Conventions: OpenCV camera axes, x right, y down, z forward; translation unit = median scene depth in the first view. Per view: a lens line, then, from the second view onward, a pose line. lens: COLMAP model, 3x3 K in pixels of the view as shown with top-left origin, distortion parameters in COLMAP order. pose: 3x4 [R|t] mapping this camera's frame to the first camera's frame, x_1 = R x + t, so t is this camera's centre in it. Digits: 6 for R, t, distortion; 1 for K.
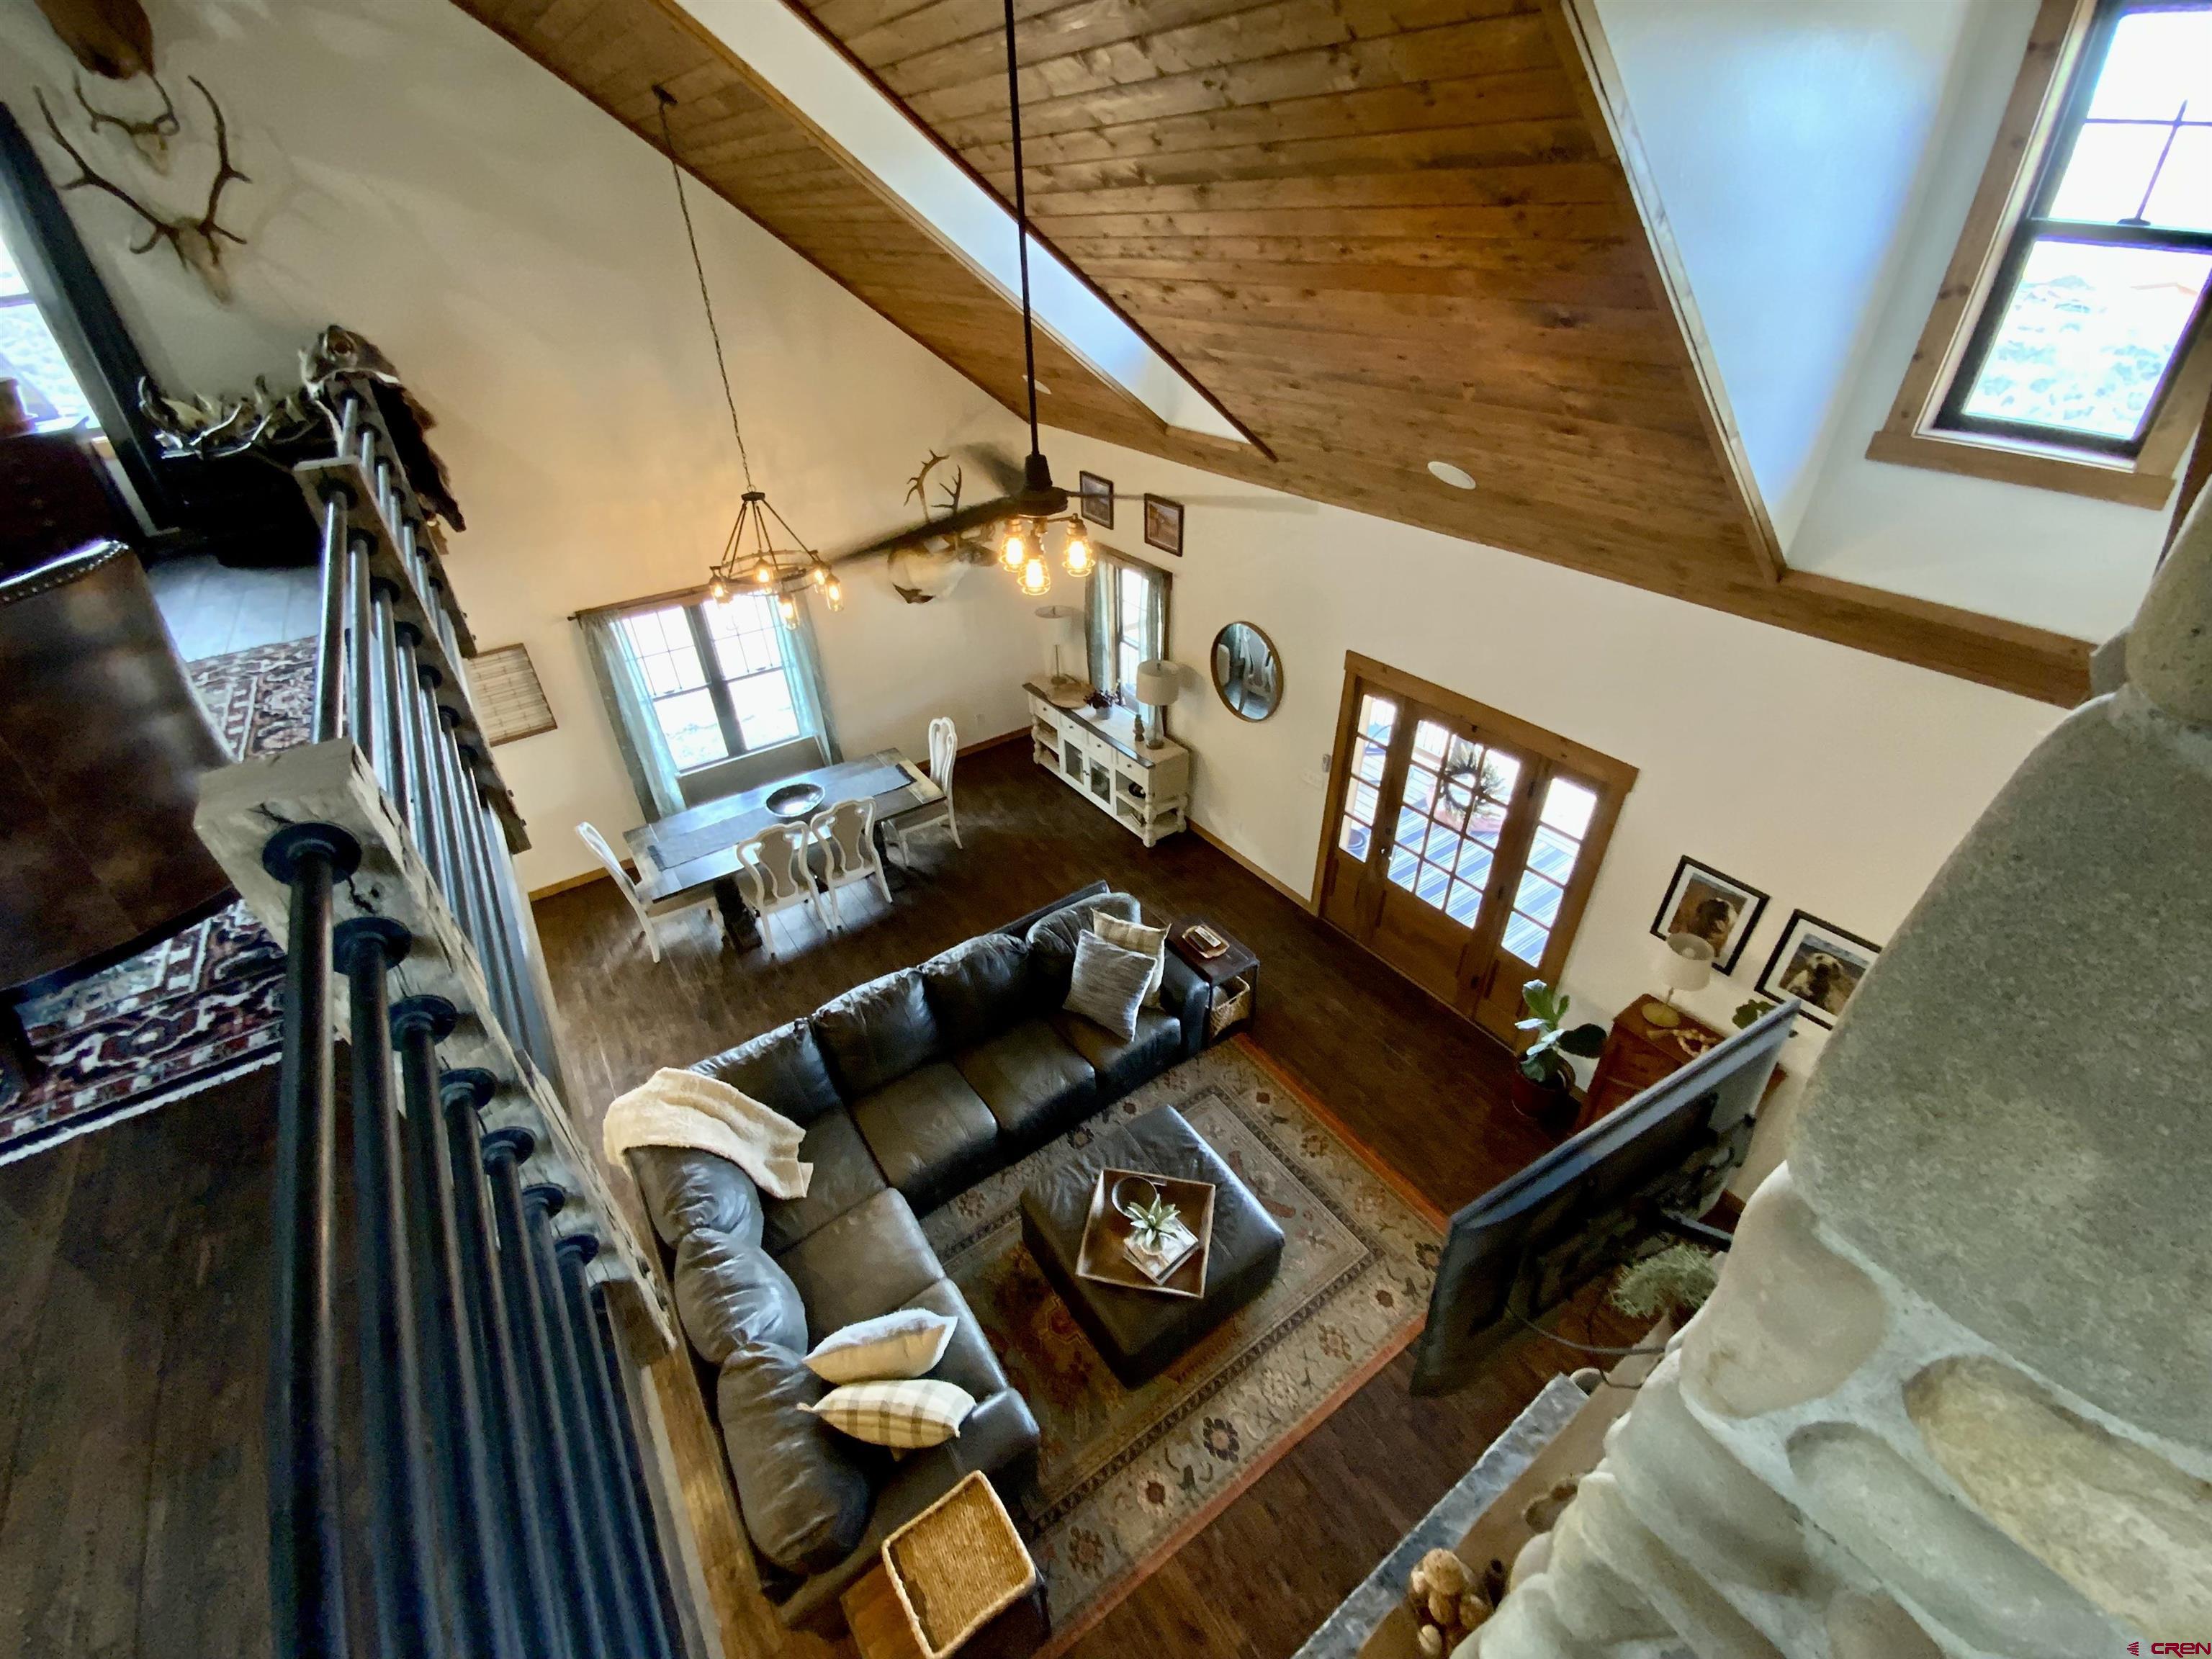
lens RADIAL K [[900.8, 0, 1105.1], [0, 900.8, 832.7], [0, 0, 1]] dist [-0.005202, -0.006146]
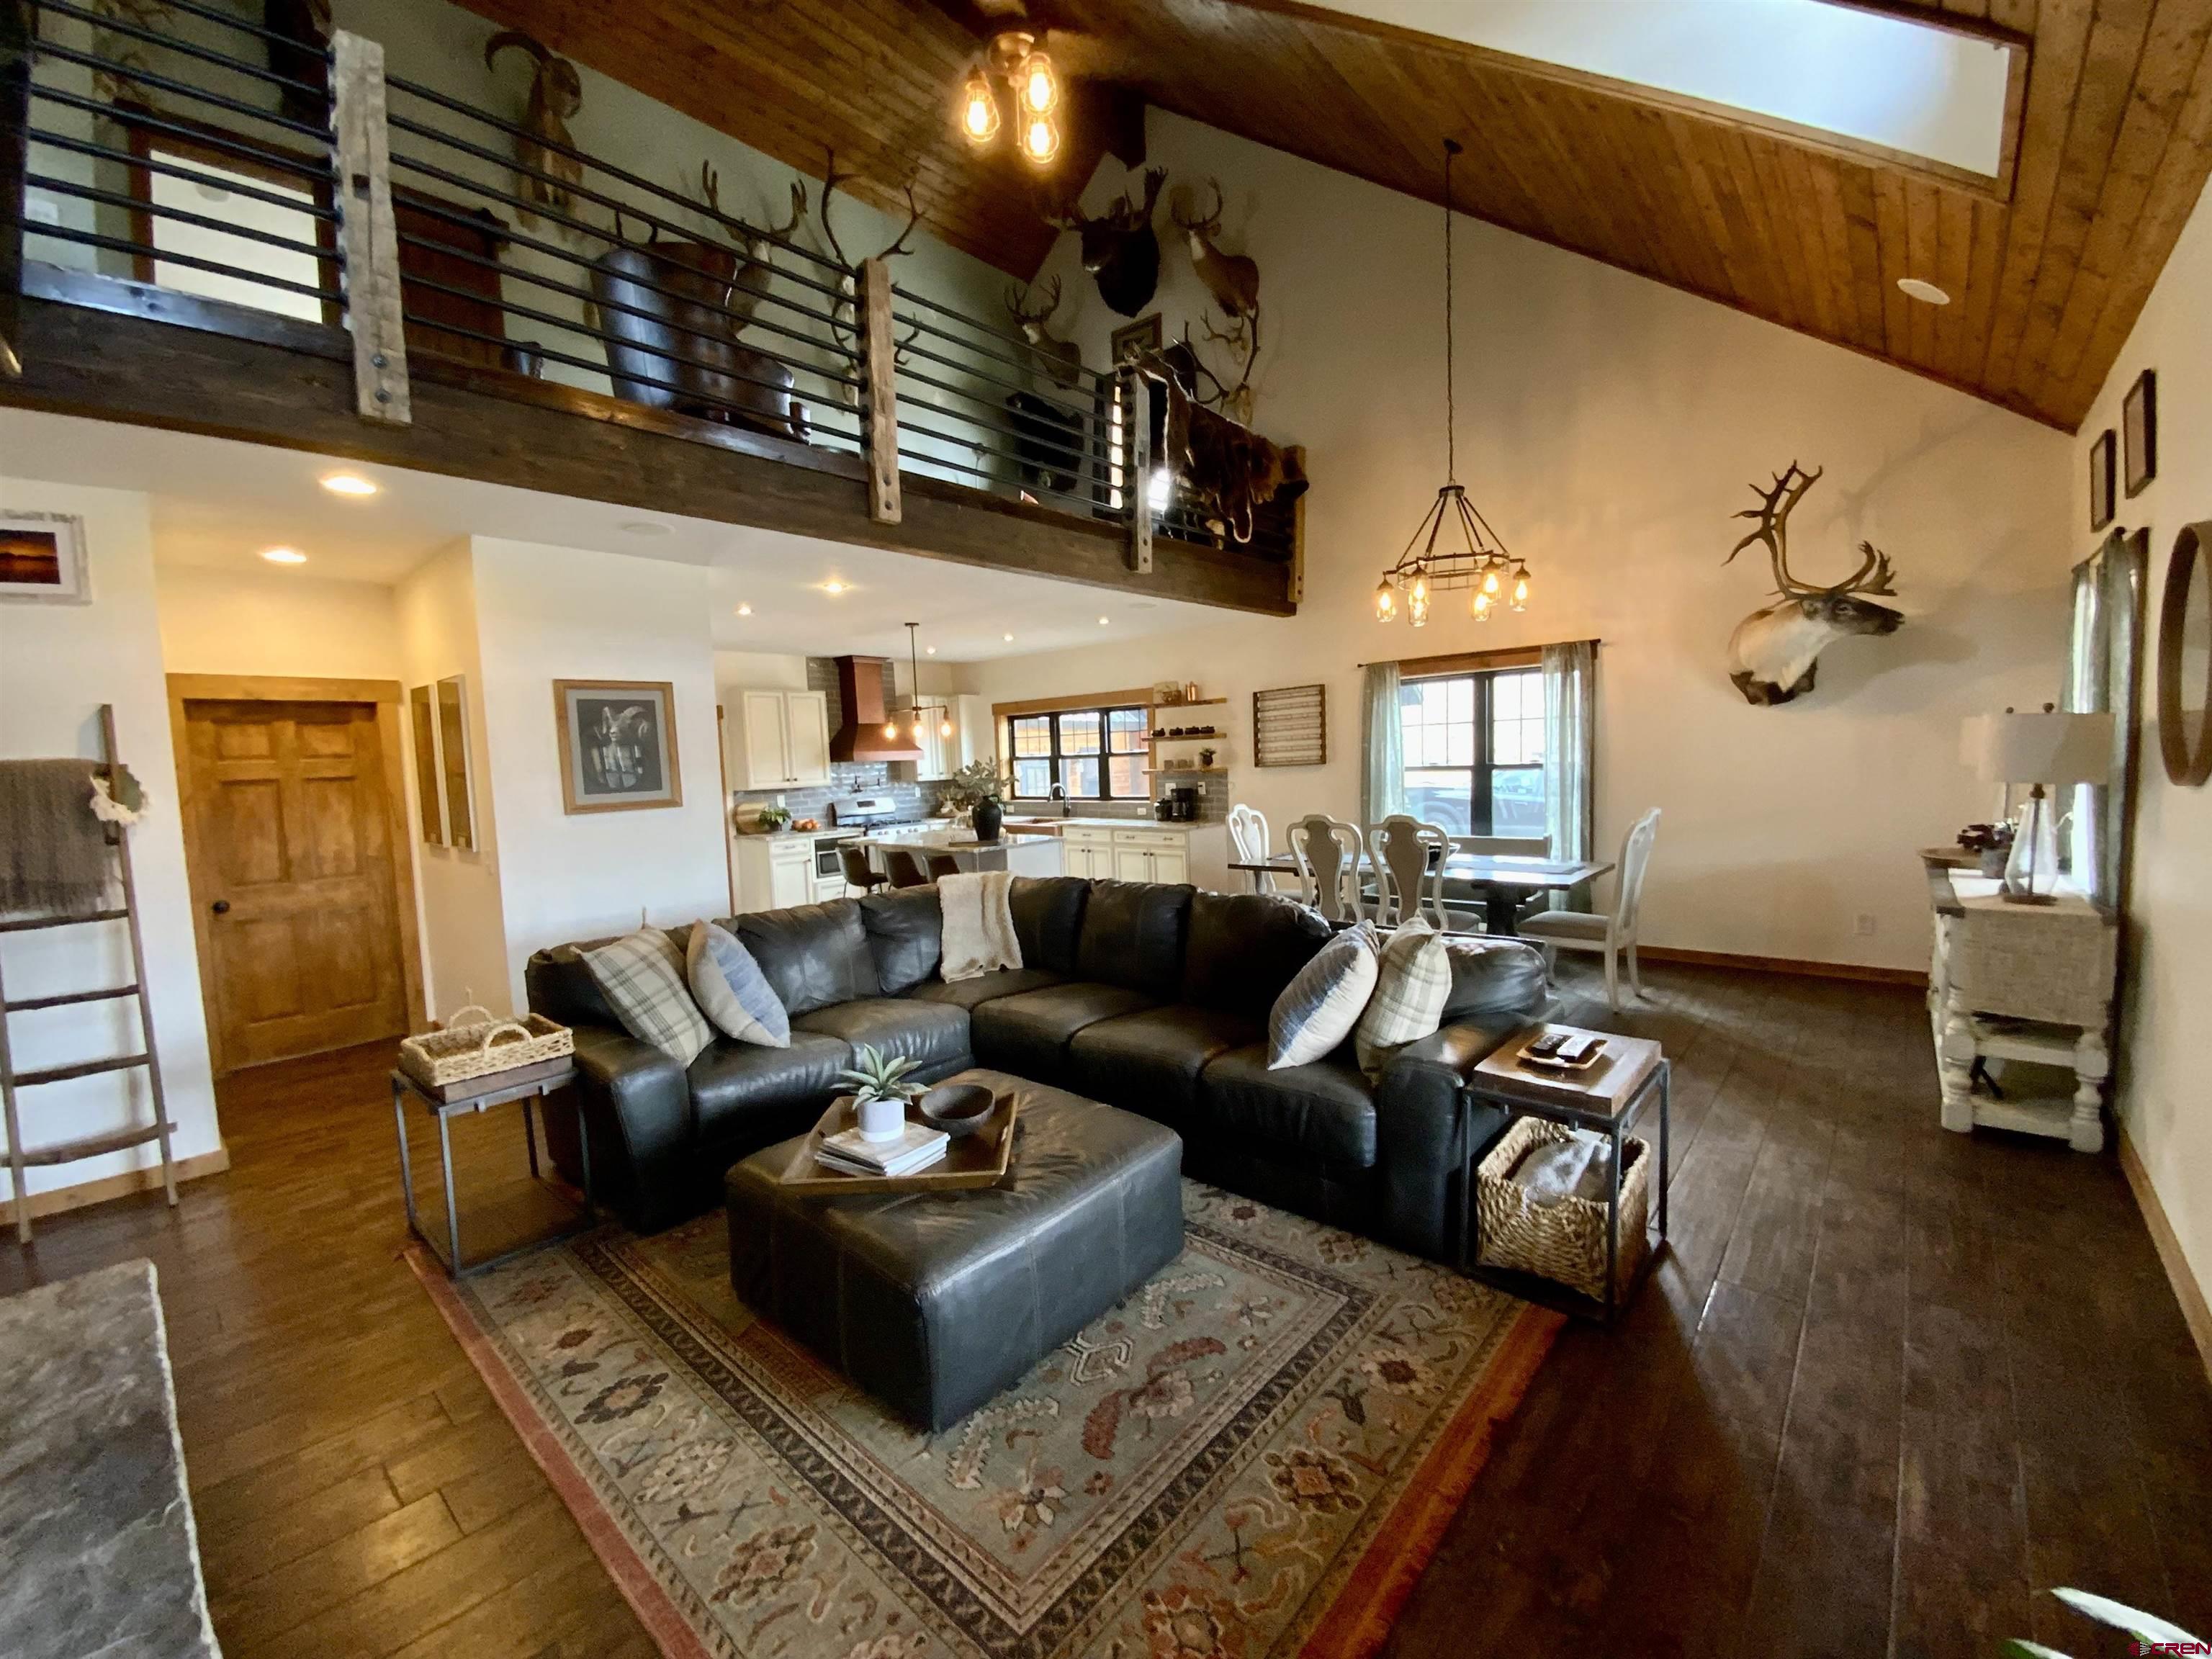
lens RADIAL K [[900.8, 0, 1106.7], [0, 900.8, 834.3], [0, 0, 1]] dist [-0.005202, -0.006146]
pose [[0.228727, 0.097915, -0.968554, 0.510240], [-0.524106, 0.850816, -0.037757, 0.175204], [0.820364, 0.516261, 0.245922, 0.674893]]
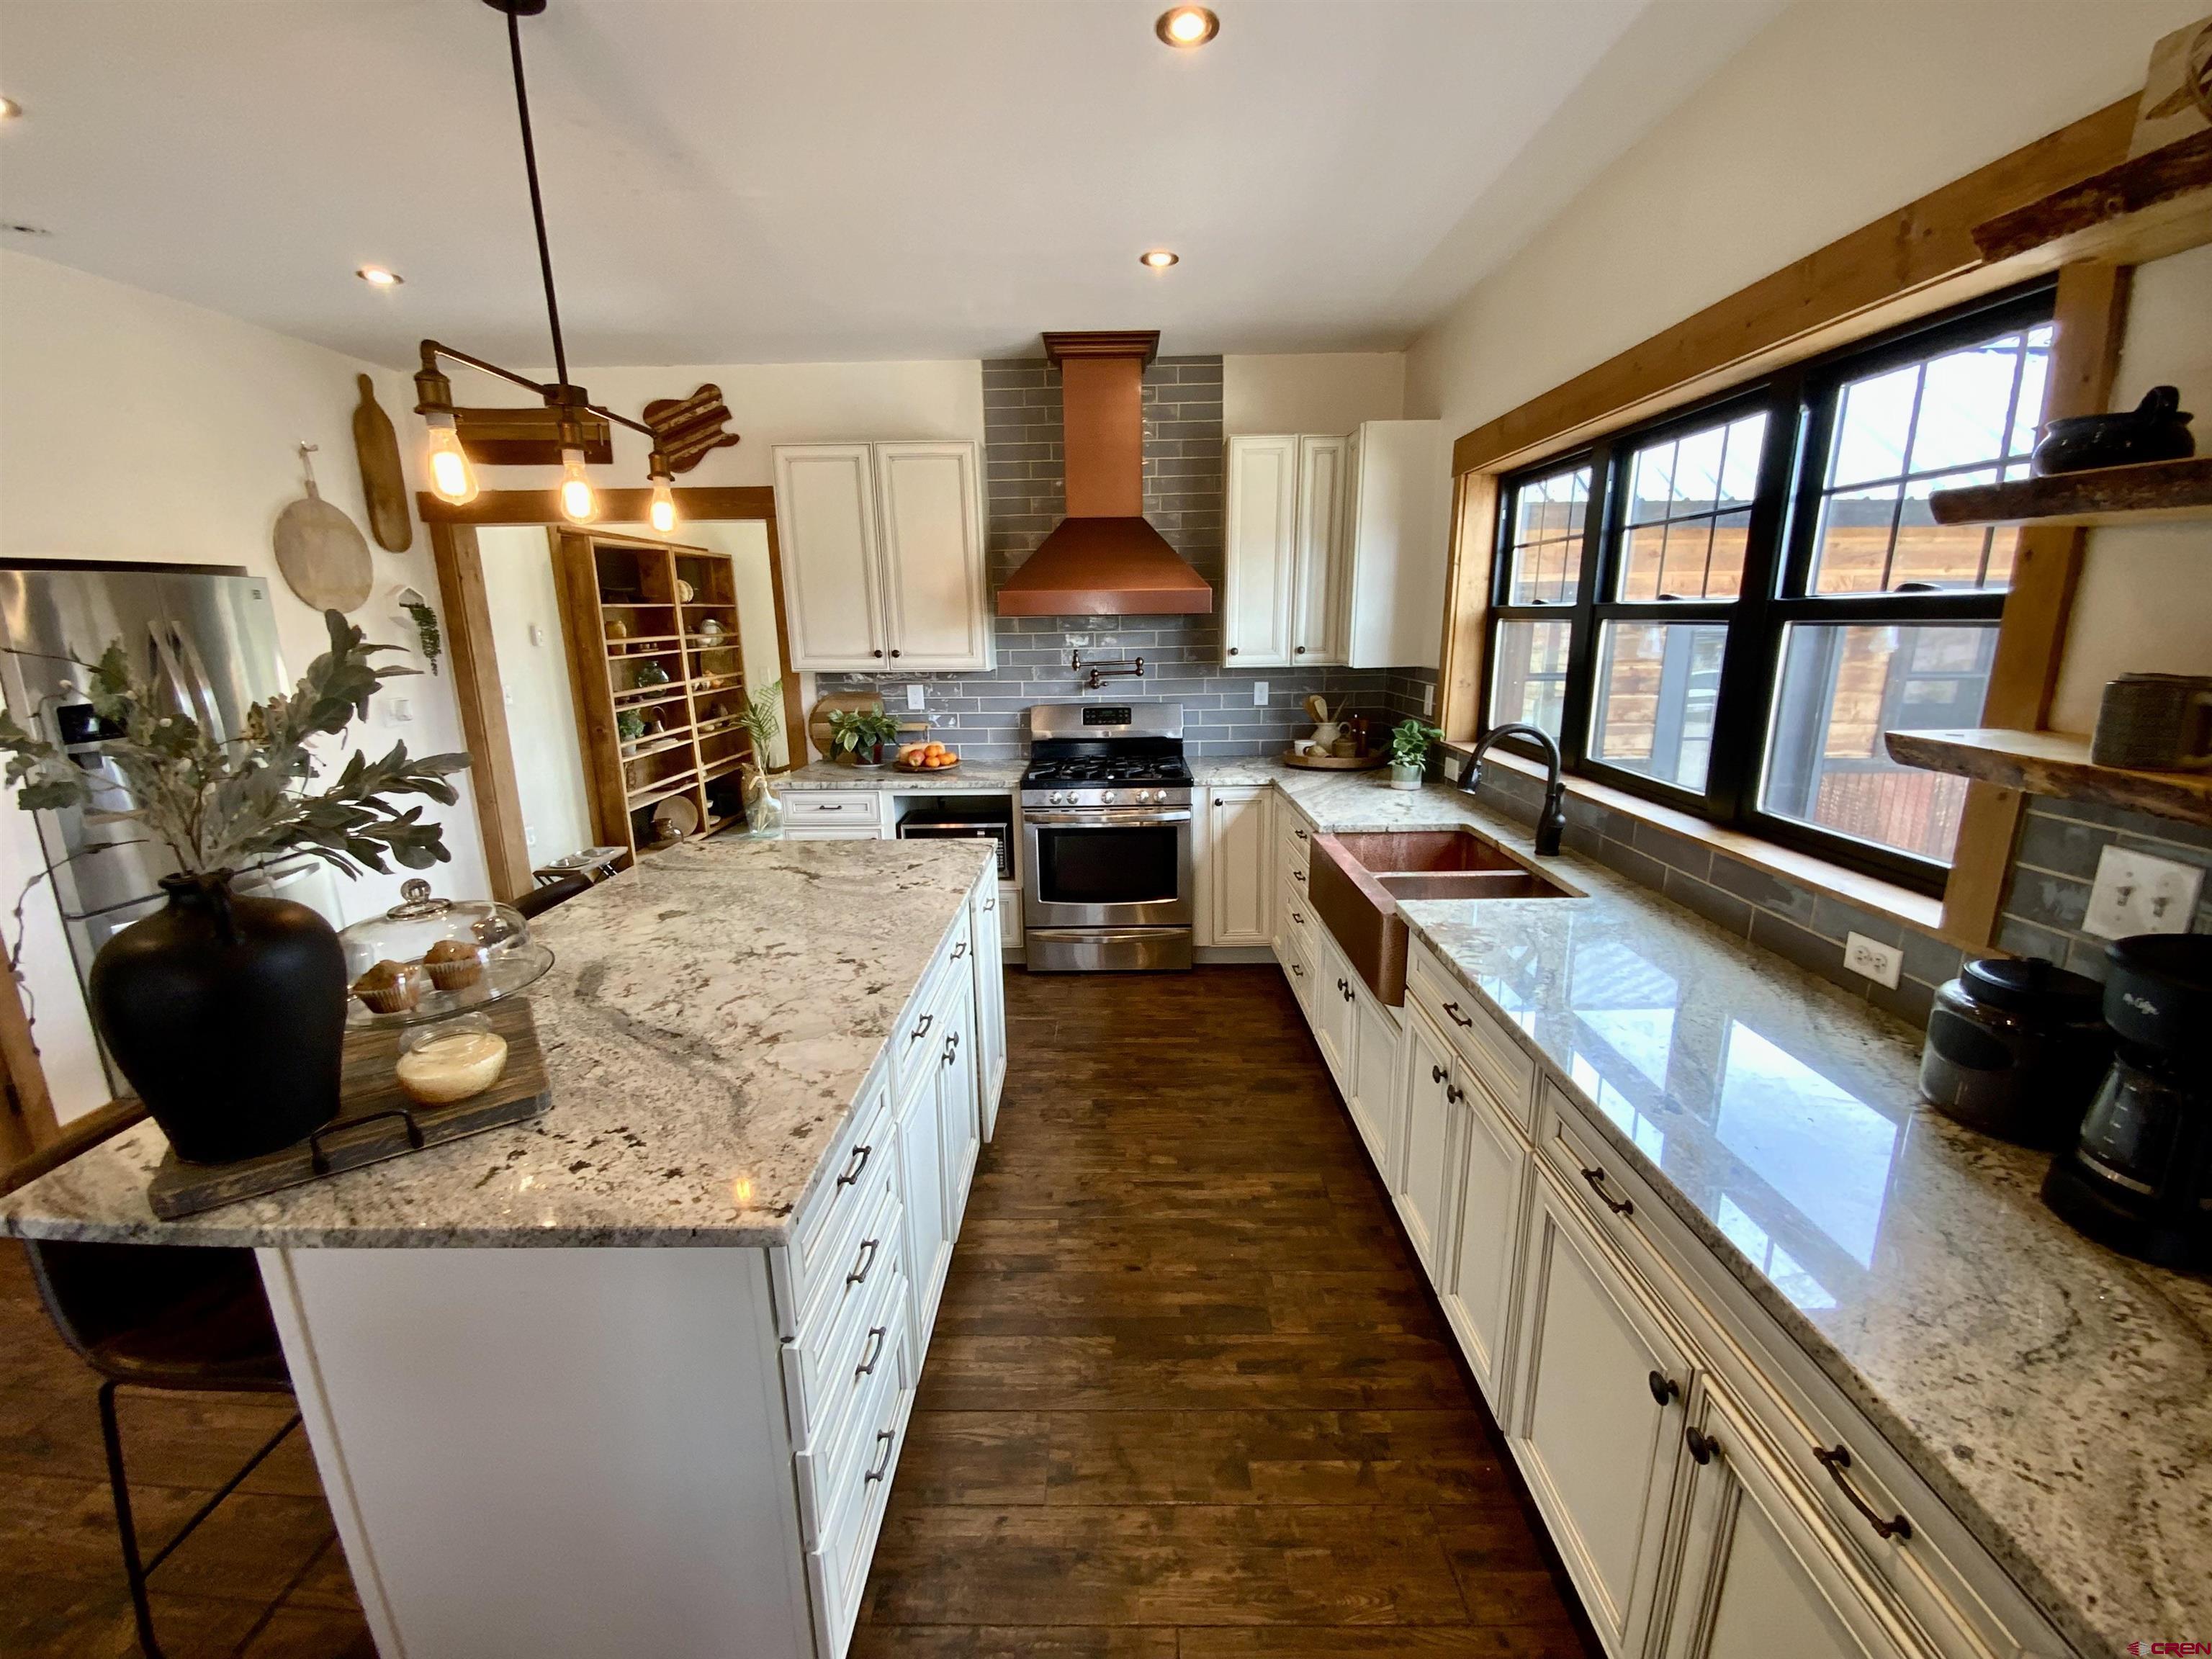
lens RADIAL K [[900.8, 0, 1098.3], [0, 900.8, 828.9], [0, 0, 1]] dist [-0.005202, -0.006146]
pose [[-0.585604, 0.213561, -0.781959, -0.719841], [-0.435250, 0.730966, 0.525590, -0.025477], [0.683831, 0.648136, -0.335104, 1.012057]]
